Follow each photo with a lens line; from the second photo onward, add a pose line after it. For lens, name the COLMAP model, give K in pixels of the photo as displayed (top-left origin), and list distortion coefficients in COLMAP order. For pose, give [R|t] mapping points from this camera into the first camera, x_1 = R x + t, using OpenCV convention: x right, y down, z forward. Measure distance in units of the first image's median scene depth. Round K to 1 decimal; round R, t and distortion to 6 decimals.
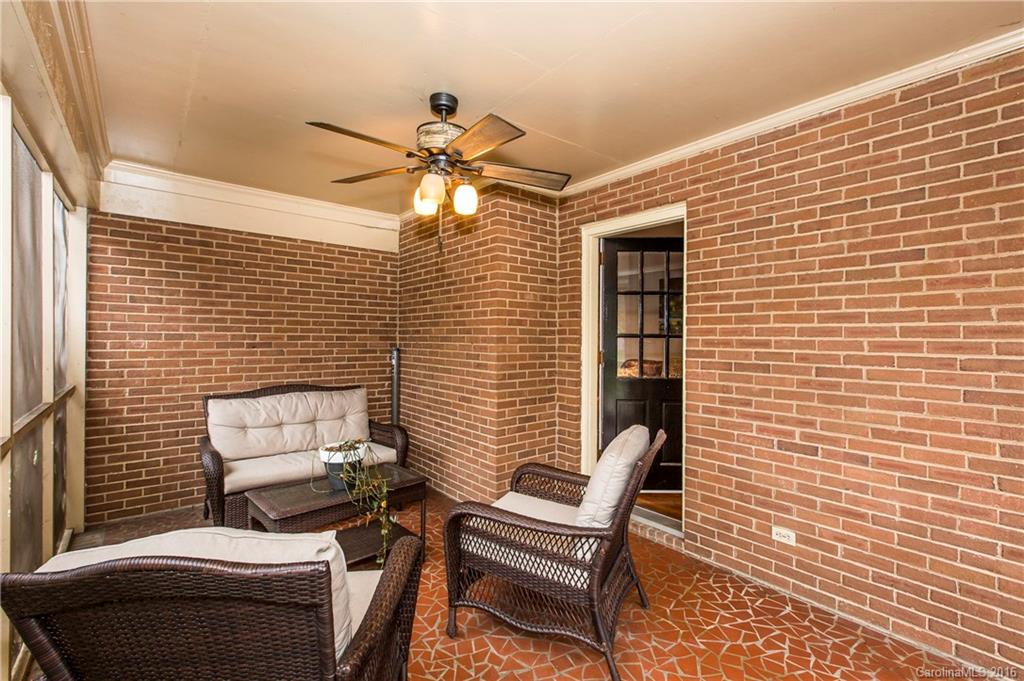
lens RADIAL K [[463.8, 0, 509.9], [0, 463.8, 335.4], [0, 0, 1]] dist [0.007127, -0.001214]
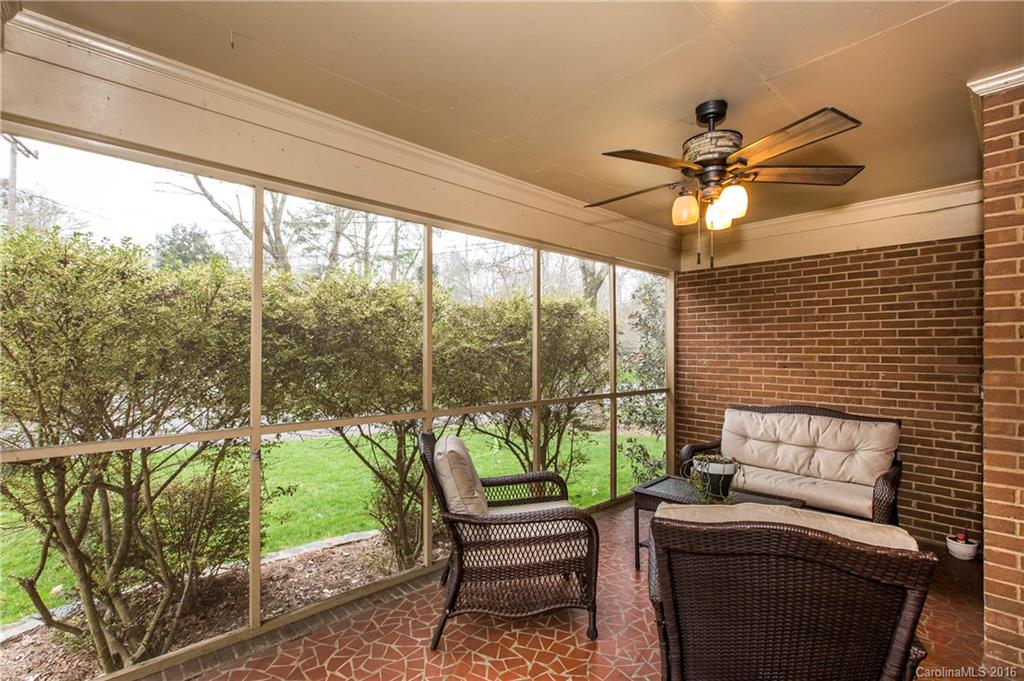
lens RADIAL K [[463.8, 0, 508.9], [0, 463.8, 349.3], [0, 0, 1]] dist [0.007127, -0.001214]
pose [[0.041105, -0.009176, -0.999113, 0.482236], [0.001905, 0.999957, -0.009106, -0.006654], [0.999153, -0.001529, 0.041121, 0.331086]]
